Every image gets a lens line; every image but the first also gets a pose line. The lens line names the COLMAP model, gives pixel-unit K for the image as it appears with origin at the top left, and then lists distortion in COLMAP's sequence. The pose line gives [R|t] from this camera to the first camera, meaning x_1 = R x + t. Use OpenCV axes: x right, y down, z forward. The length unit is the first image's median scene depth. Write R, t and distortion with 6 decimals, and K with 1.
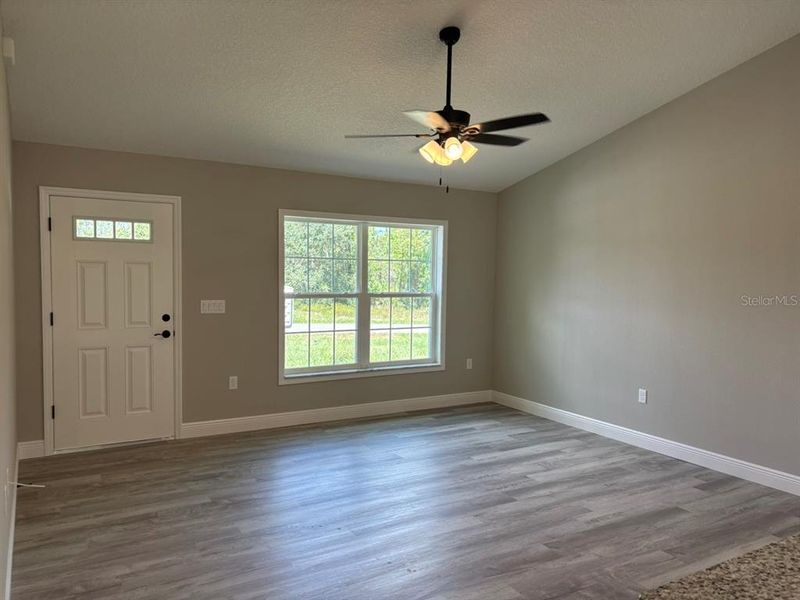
lens RADIAL K [[604.8, 0, 395.5], [0, 604.8, 301.2], [0, 0, 1]] dist [0.058564, -0.053921]
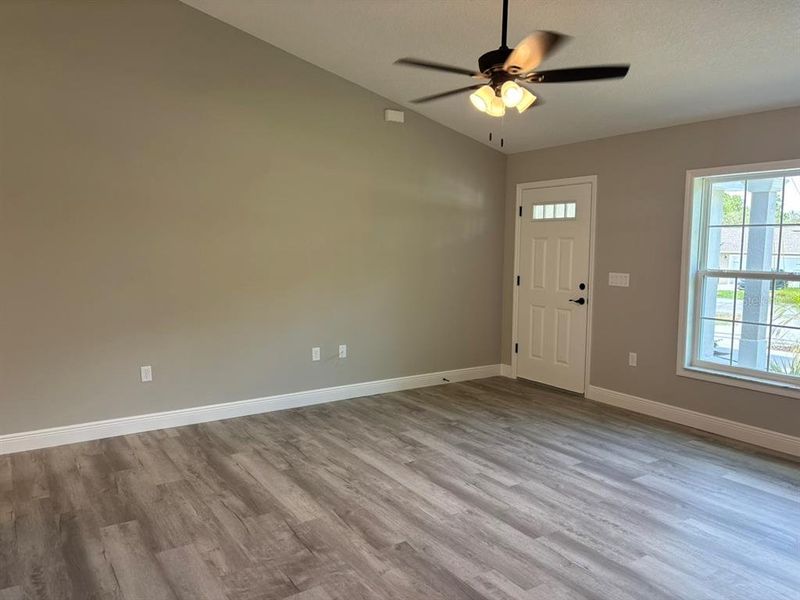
lens RADIAL K [[604.8, 0, 400.3], [0, 604.8, 301.6], [0, 0, 1]] dist [0.058564, -0.053921]
pose [[0.053187, 0.079399, -0.995423, 0.795750], [-0.059332, 0.995324, 0.076221, -0.011554], [0.996820, 0.055007, 0.057649, 0.670463]]
